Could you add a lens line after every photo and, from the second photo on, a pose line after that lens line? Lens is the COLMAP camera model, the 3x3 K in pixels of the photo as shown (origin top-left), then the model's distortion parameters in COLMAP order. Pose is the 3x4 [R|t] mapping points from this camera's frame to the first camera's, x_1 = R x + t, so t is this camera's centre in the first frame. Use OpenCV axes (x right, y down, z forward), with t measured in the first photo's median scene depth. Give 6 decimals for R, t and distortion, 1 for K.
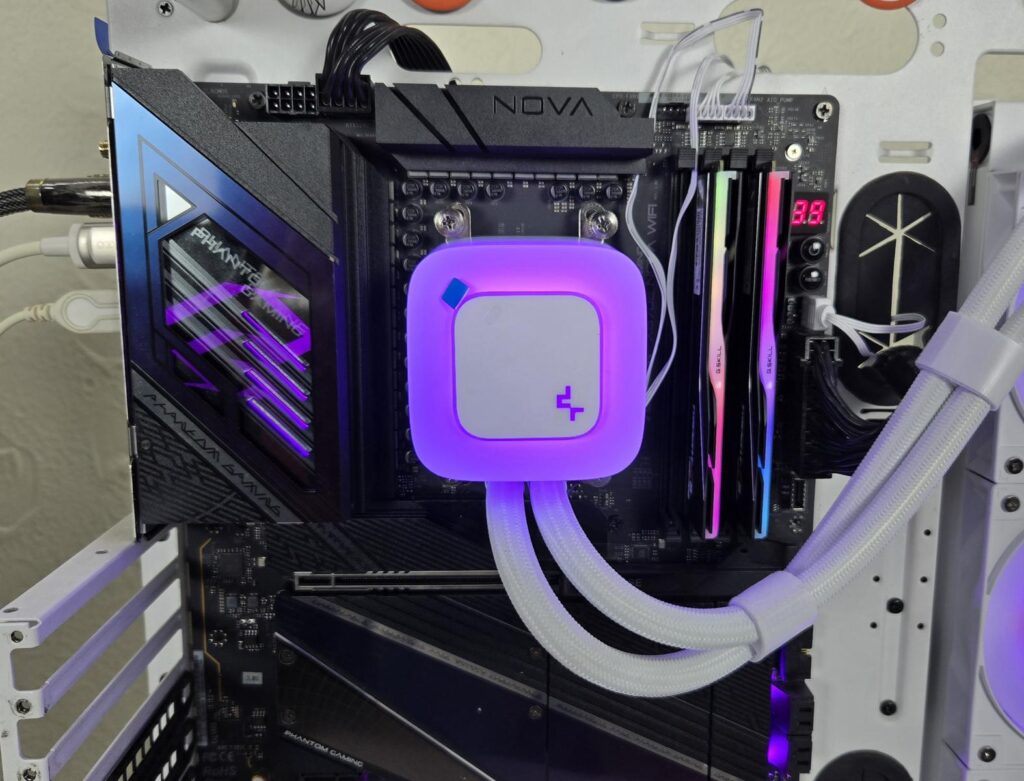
lens RADIAL K [[956.8, 0, 549.6], [0, 956.8, 387.8], [0, 0, 1]] dist [0.025007, -0.011078]
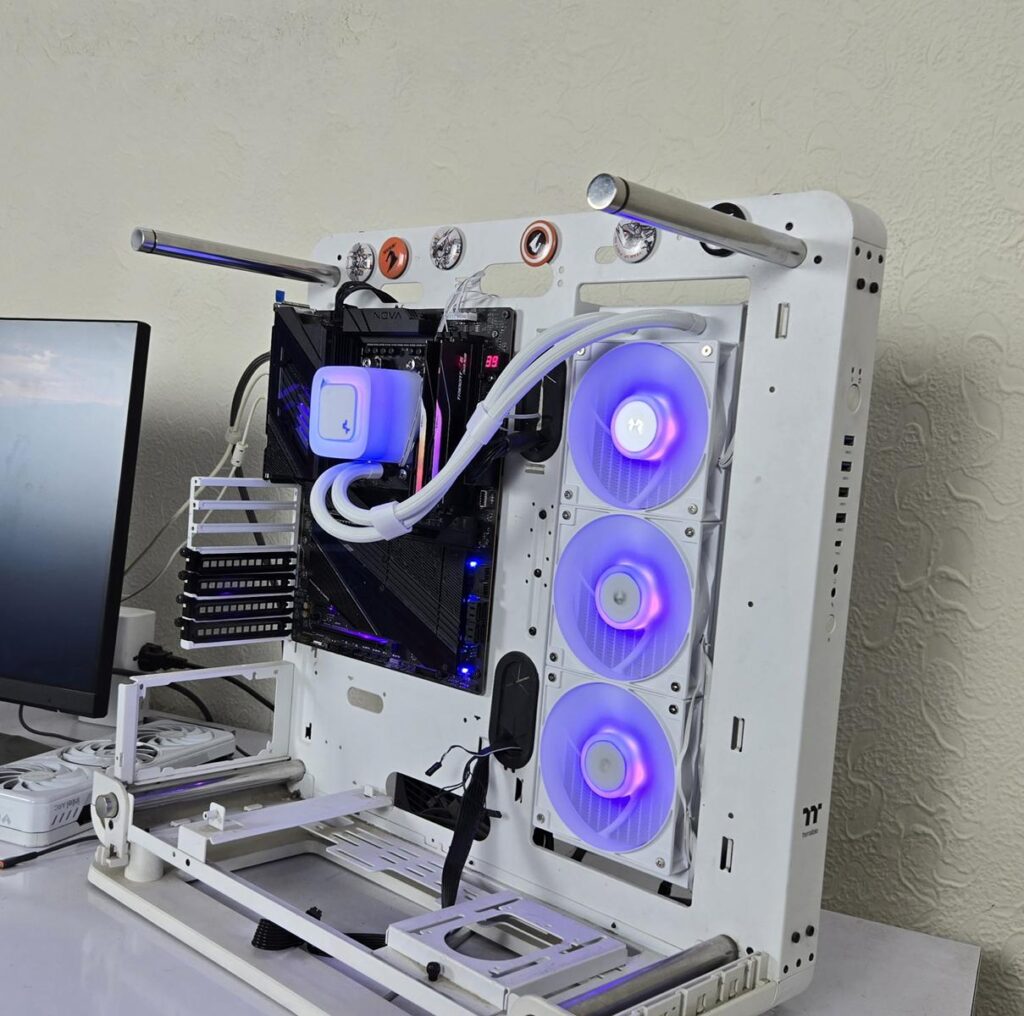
lens RADIAL K [[1208.6, 0, 454.8], [0, 1208.6, 513.7], [0, 0, 1]] dist [0.049323, -0.035231]
pose [[0.678055, 0.093141, -0.729086, 2.297154], [-0.190313, 0.980358, -0.051751, 0.314809], [0.709945, 0.173845, 0.682463, -0.861526]]
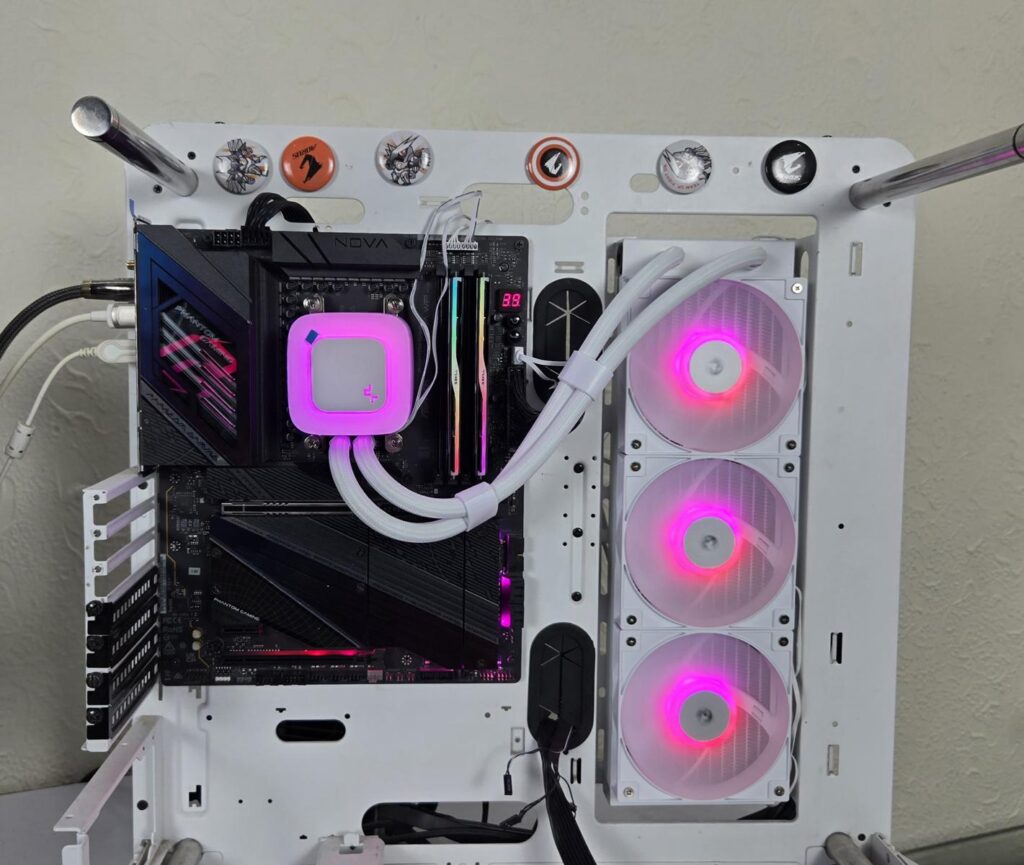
lens RADIAL K [[1035.6, 0, 465.5], [0, 1035.6, 429.8], [0, 0, 1]] dist [0.041864, -0.005081]
pose [[0.999854, -0.000697, 0.017091, 0.155897], [0.002054, 0.996832, -0.079506, 0.226462], [-0.016981, 0.079529, 0.996688, -0.969954]]
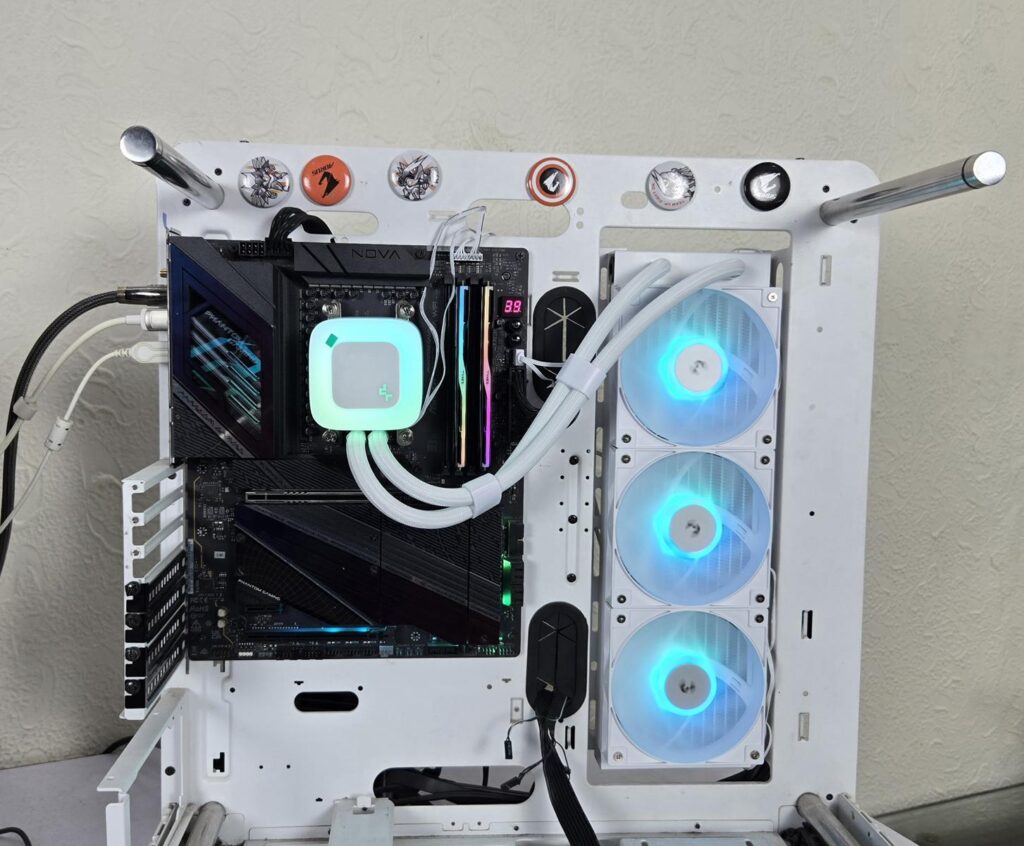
lens RADIAL K [[1006.4, 0, 481.8], [0, 1006.4, 422.2], [0, 0, 1]] dist [0.044571, -0.010845]
pose [[0.999144, 0.001945, 0.041323, 0.125636], [0.001213, 0.997088, -0.076246, 0.222865], [-0.041351, 0.076231, 0.996232, -1.092879]]
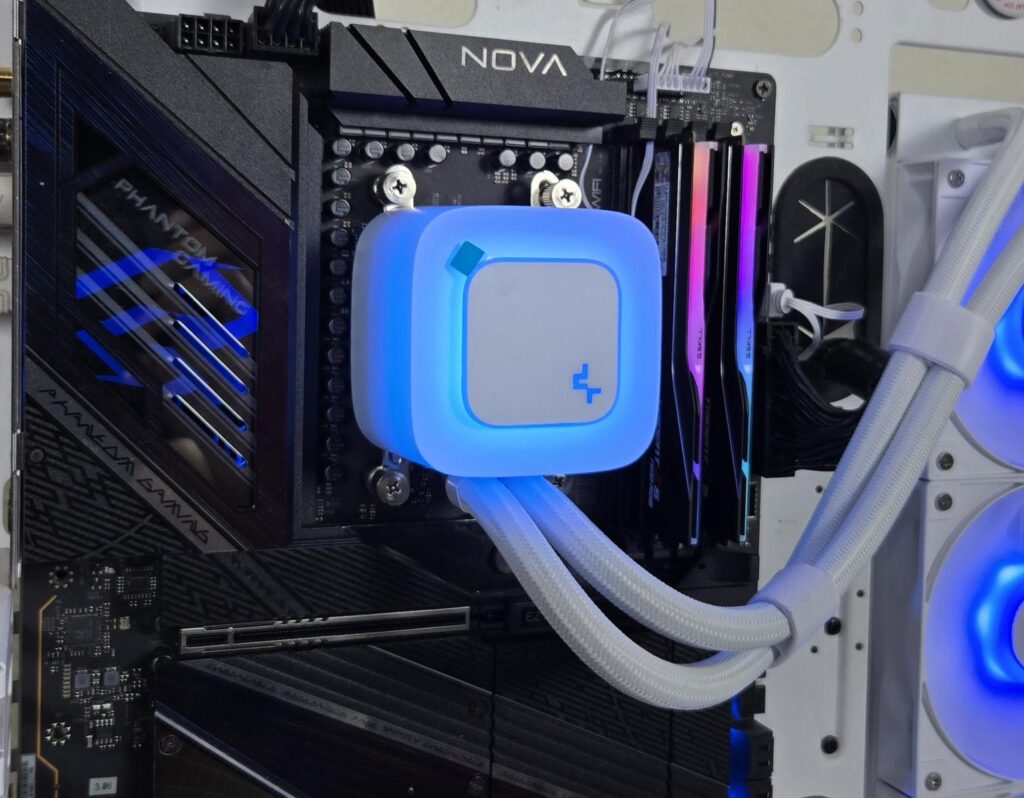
lens RADIAL K [[1285.4, 0, 533.5], [0, 1285.4, 333.5], [0, 0, 1]] dist [0.018593, 0.013005]
pose [[0.944129, -0.002266, 0.329568, -0.367086], [0.040397, 0.993232, -0.108899, 0.086104], [-0.327090, 0.116128, 0.937831, -0.099487]]
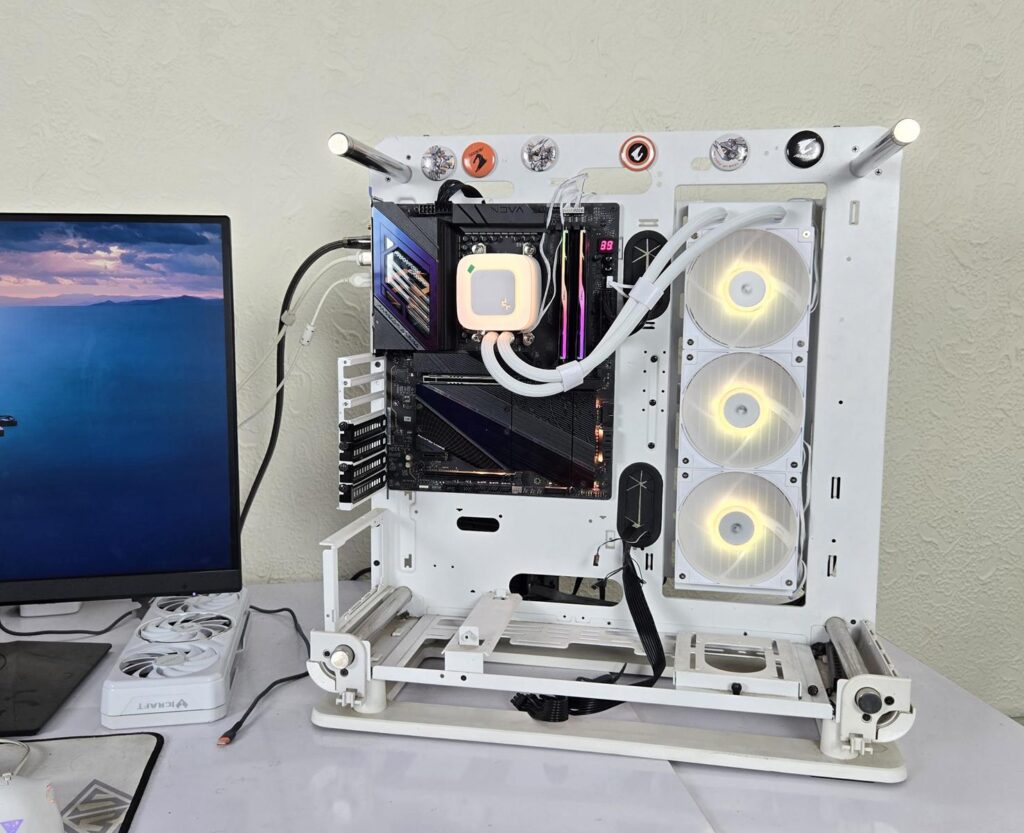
lens RADIAL K [[981.4, 0, 504.7], [0, 981.4, 434.3], [0, 0, 1]] dist [0.050238, -0.034689]
pose [[0.976452, 0.028486, -0.213846, 0.630908], [-0.036184, 0.998827, -0.032168, 0.481364], [0.212679, 0.039148, 0.976338, -1.880196]]
